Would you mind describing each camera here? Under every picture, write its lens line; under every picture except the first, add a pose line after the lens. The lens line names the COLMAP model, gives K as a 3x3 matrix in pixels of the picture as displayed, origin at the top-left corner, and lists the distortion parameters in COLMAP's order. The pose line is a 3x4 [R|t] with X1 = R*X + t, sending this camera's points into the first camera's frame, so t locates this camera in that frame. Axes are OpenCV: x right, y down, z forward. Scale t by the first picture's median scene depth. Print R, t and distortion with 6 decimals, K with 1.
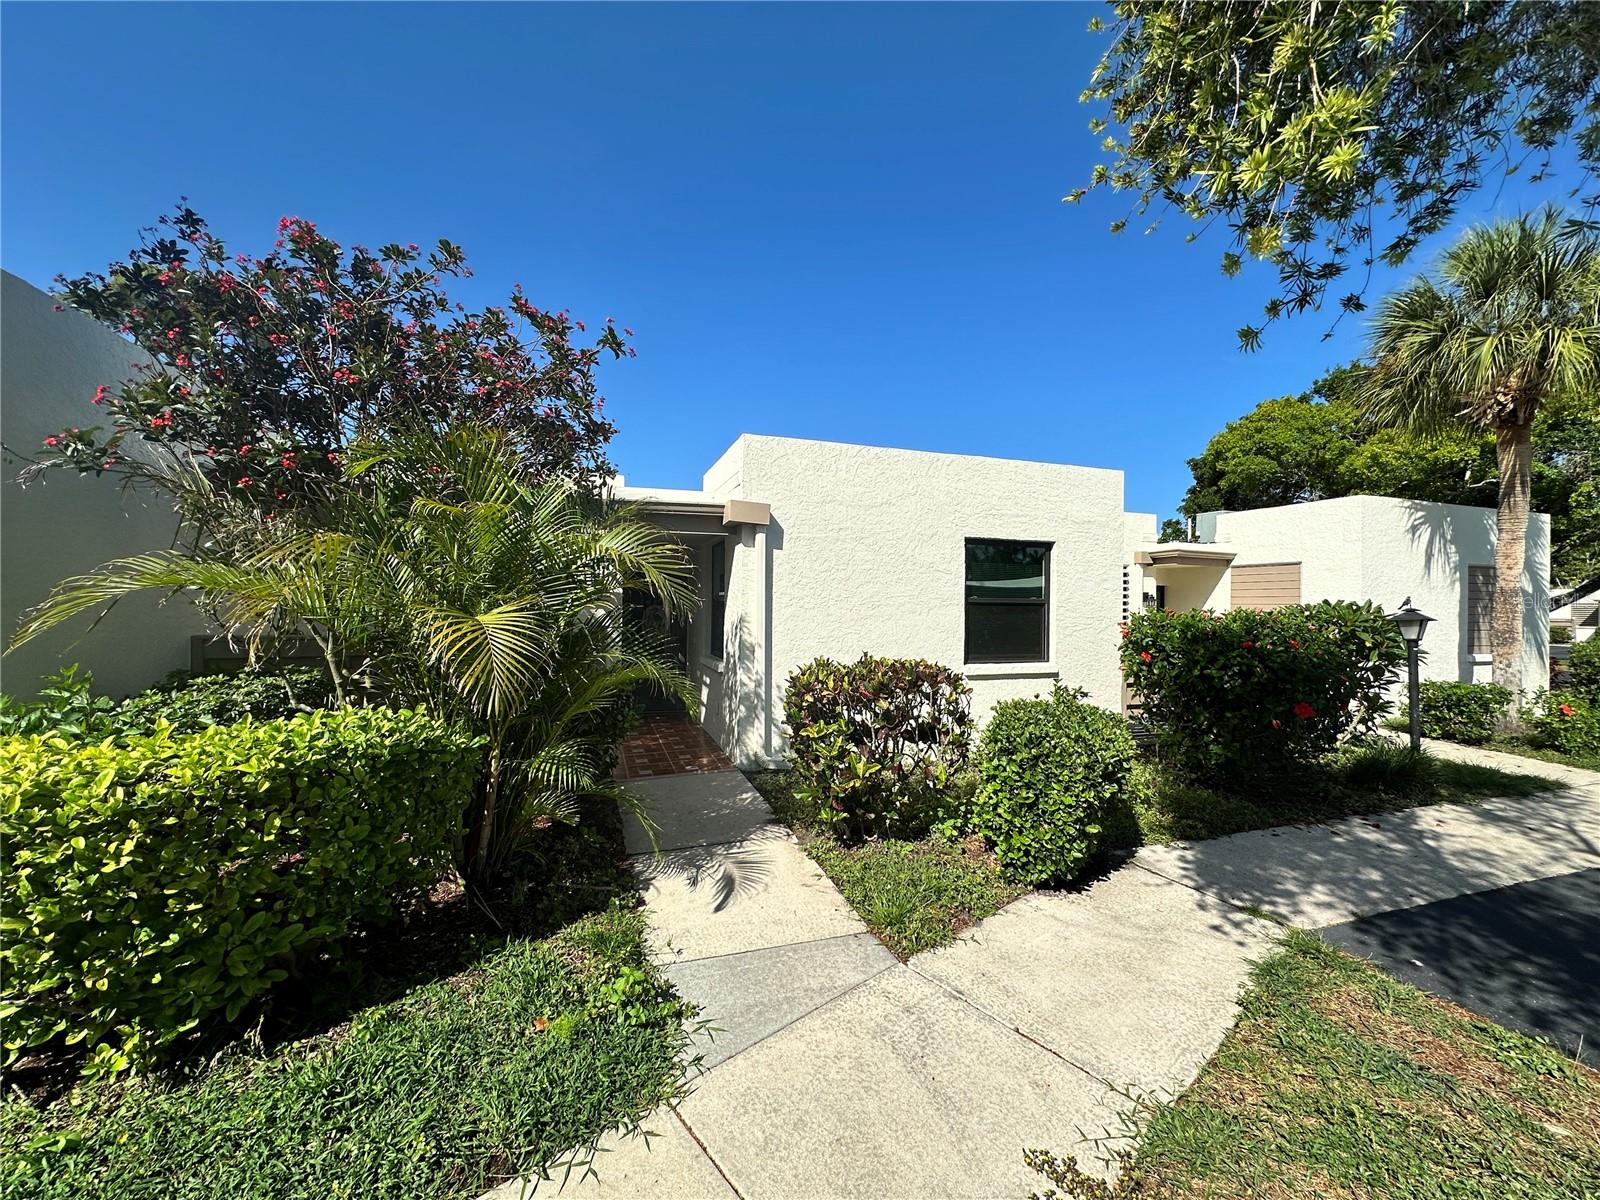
lens RADIAL K [[637.2, 0, 801.2], [0, 637.2, 597.8], [0, 0, 1]] dist [-0.003336, 0.000906]
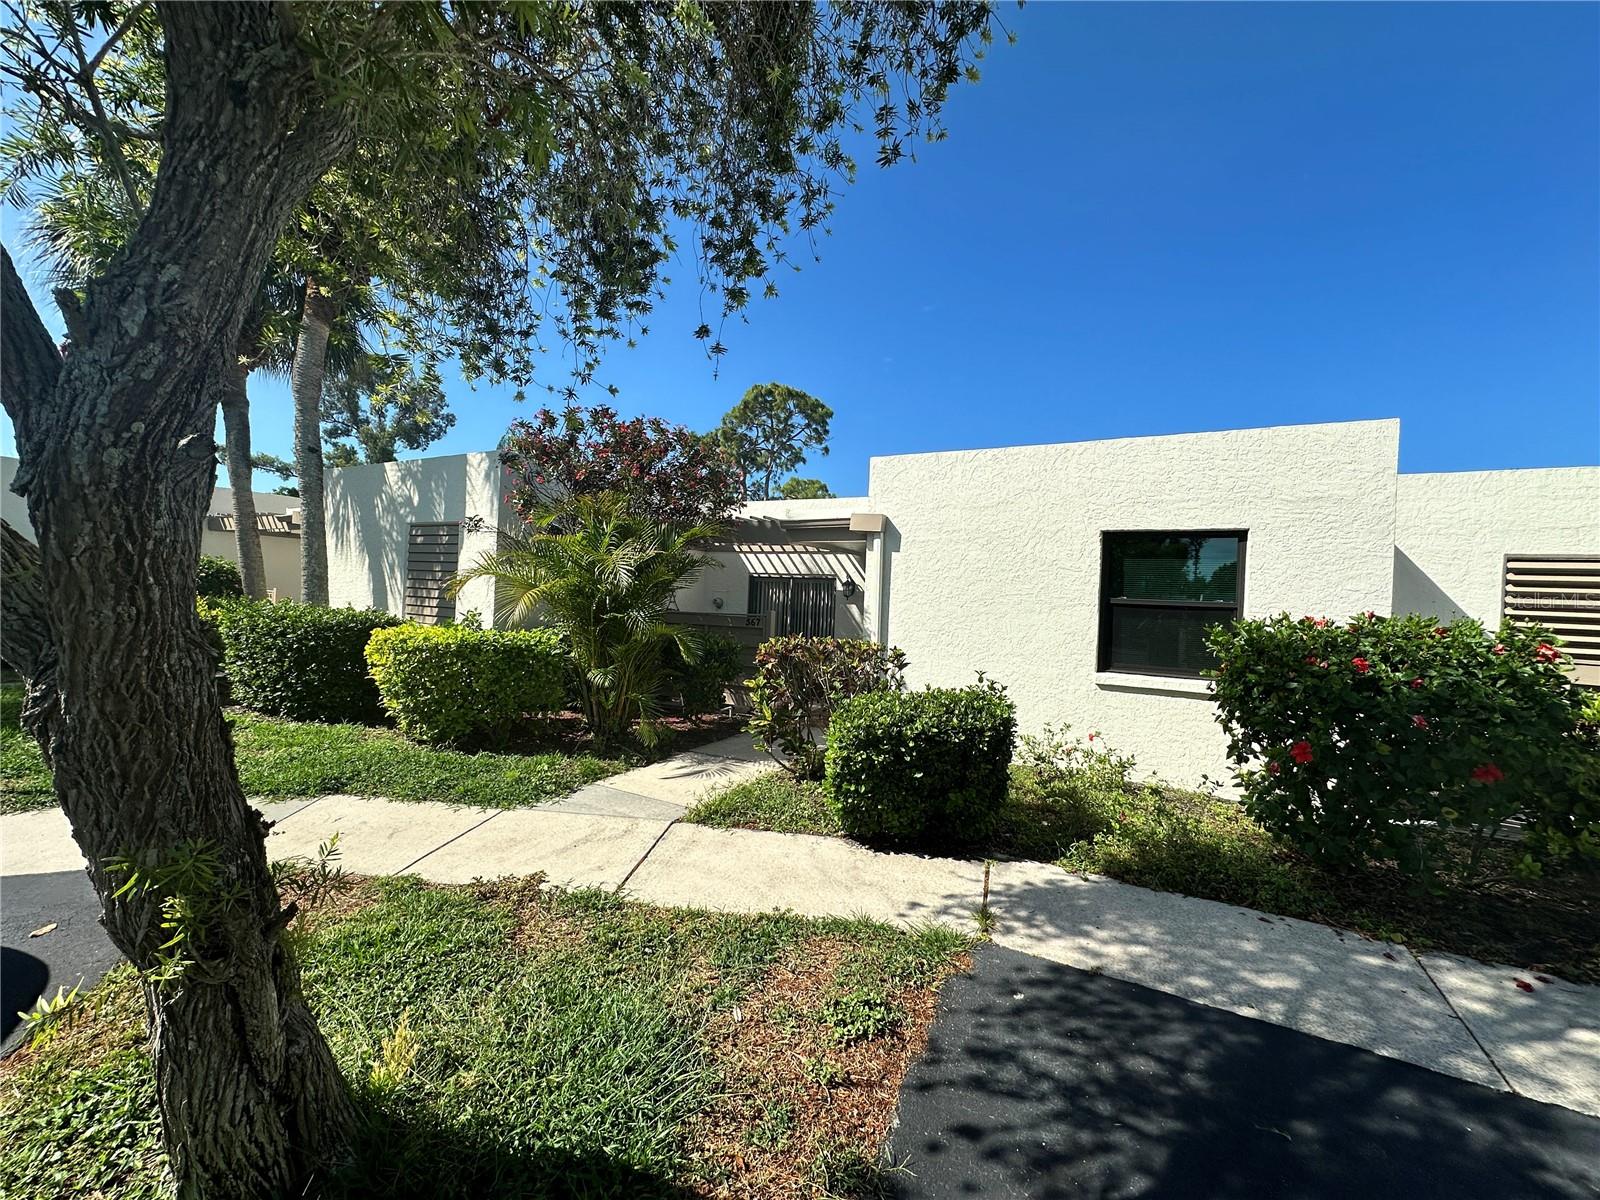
lens RADIAL K [[637.2, 0, 801.5], [0, 637.2, 602.6], [0, 0, 1]] dist [-0.003336, 0.000906]
pose [[0.684168, 0.022219, -0.728986, 1.087177], [-0.030370, 0.999537, 0.001963, 0.030214], [0.728692, 0.020796, 0.684526, 0.129684]]
